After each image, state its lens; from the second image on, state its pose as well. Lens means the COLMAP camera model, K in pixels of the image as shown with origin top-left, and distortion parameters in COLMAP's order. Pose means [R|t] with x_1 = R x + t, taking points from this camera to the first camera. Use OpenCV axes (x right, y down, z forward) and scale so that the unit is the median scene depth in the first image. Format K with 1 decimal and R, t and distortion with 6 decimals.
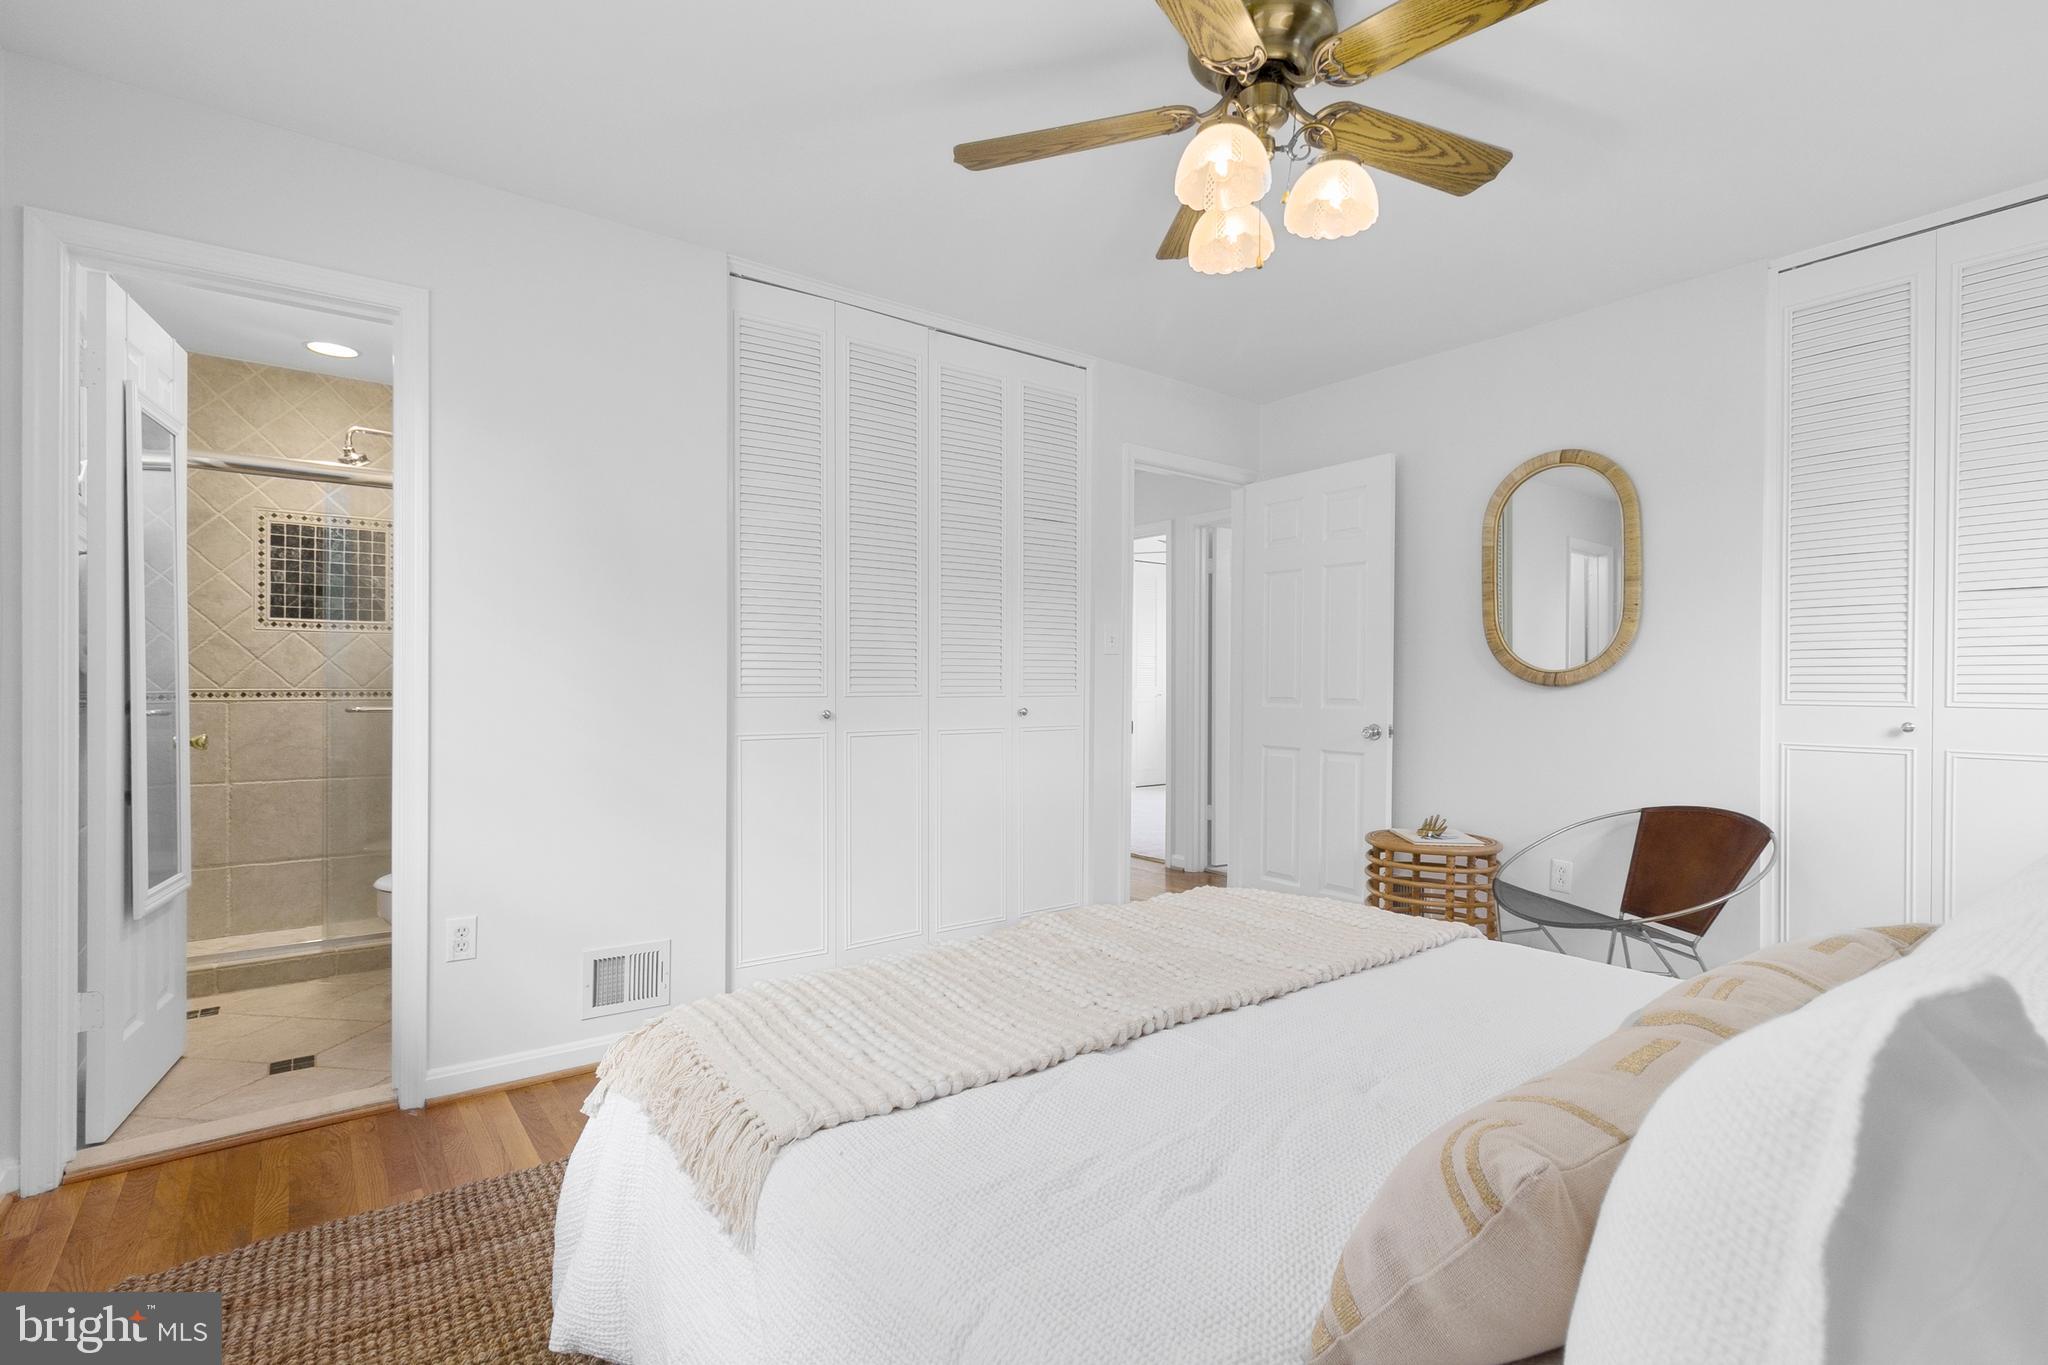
lens RADIAL K [[958.3, 0, 1029.5], [0, 958.3, 689.7], [0, 0, 1]] dist [-0.000592, -0.000240]
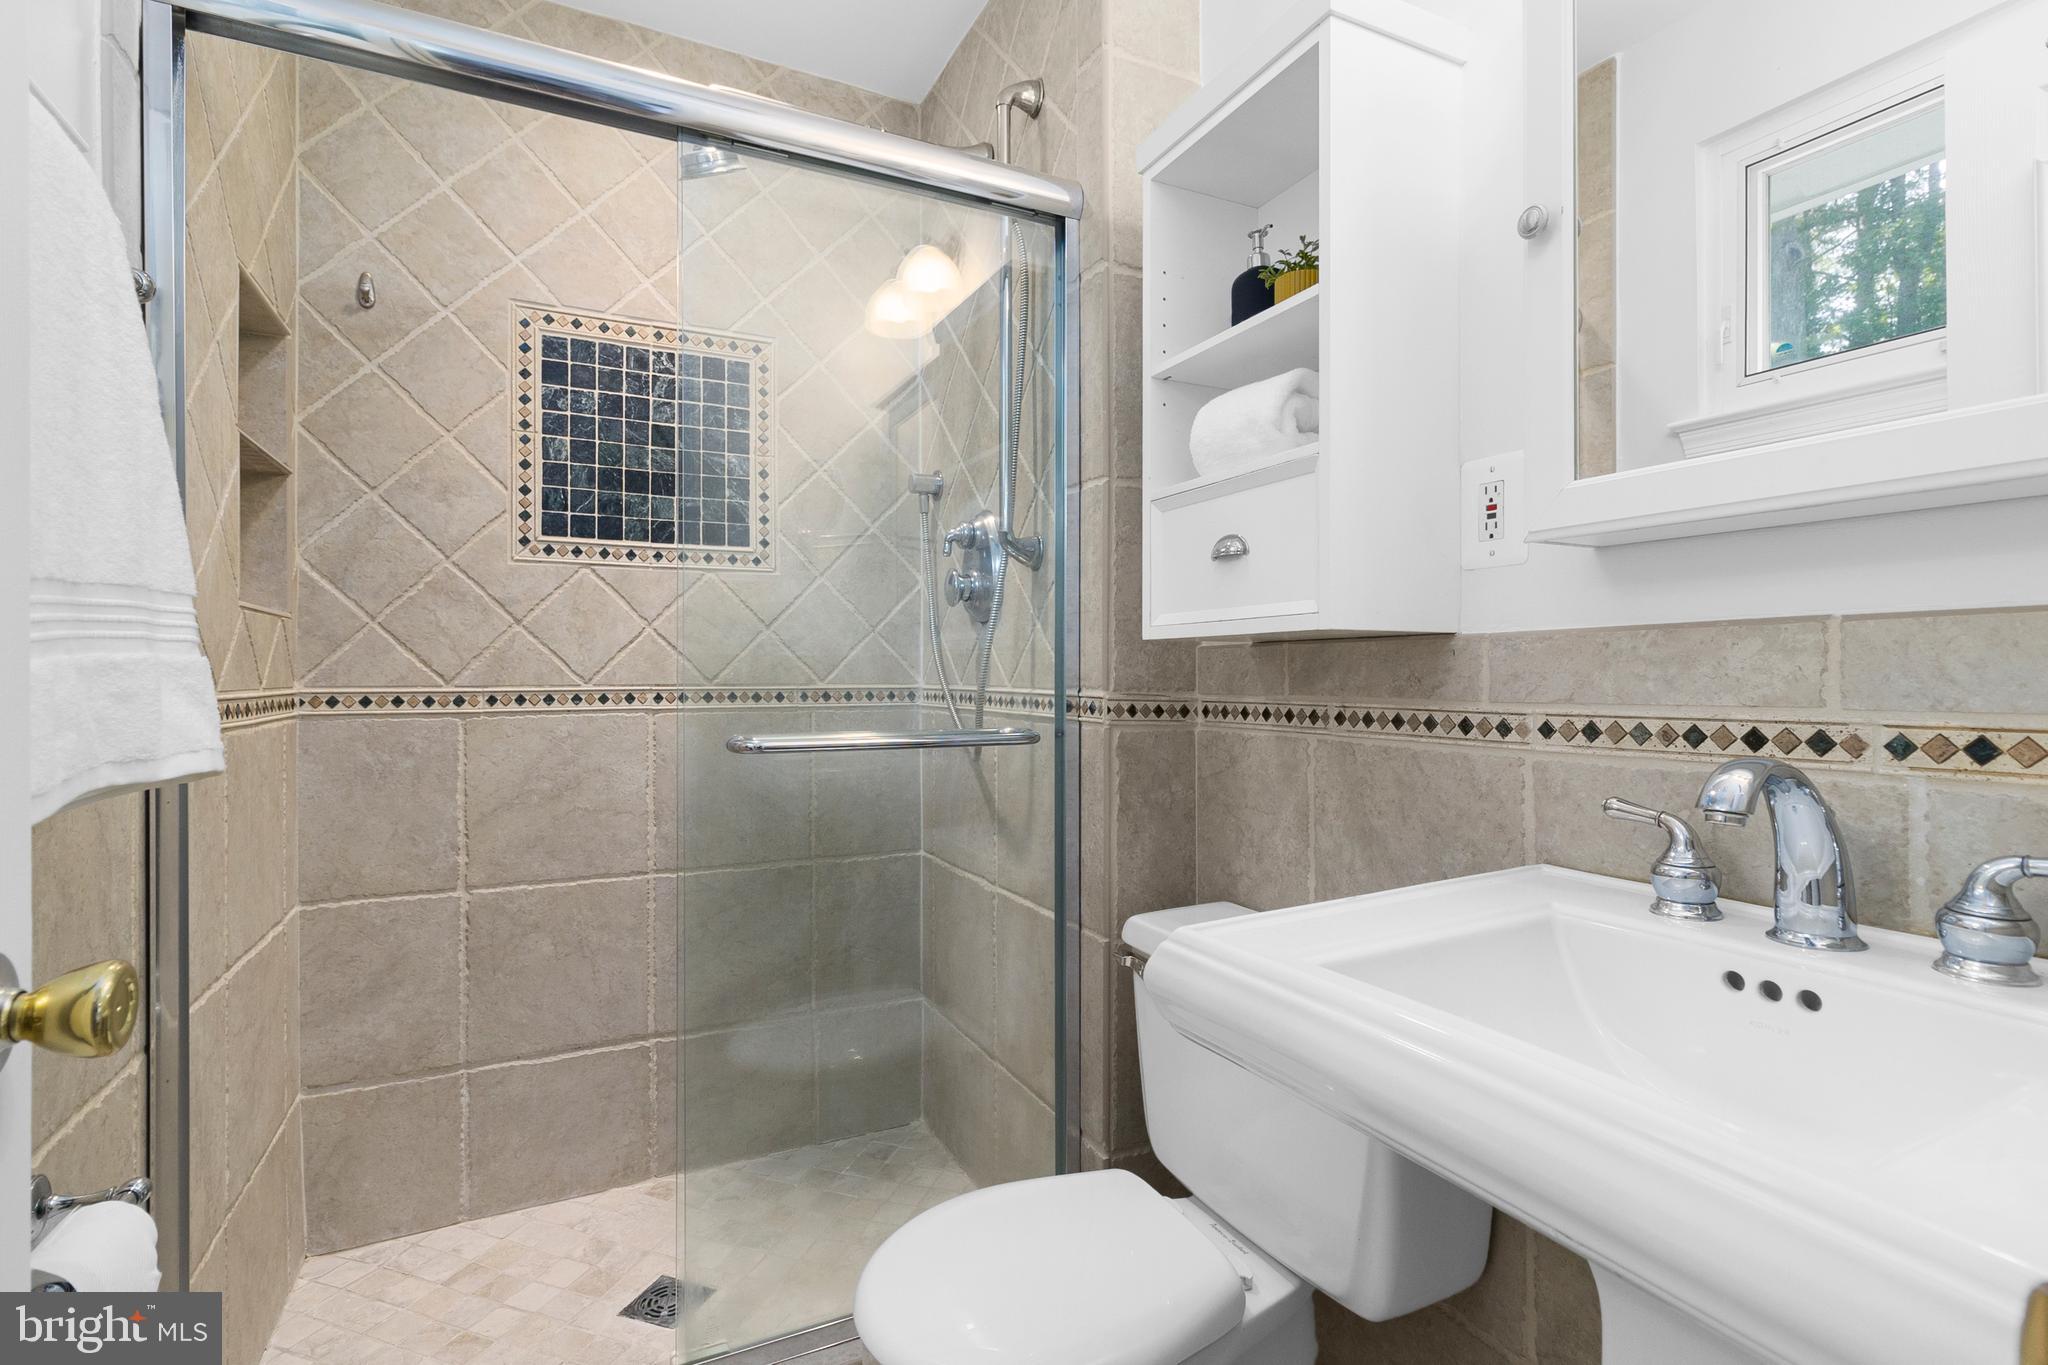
lens RADIAL K [[958.3, 0, 1017.6], [0, 958.3, 675.2], [0, 0, 1]] dist [-0.000592, -0.000240]
pose [[0.983111, -0.002131, -0.182997, -0.475512], [0.002166, 0.999998, -0.000012, -0.006431], [0.182997, -0.000385, 0.983113, 0.578367]]
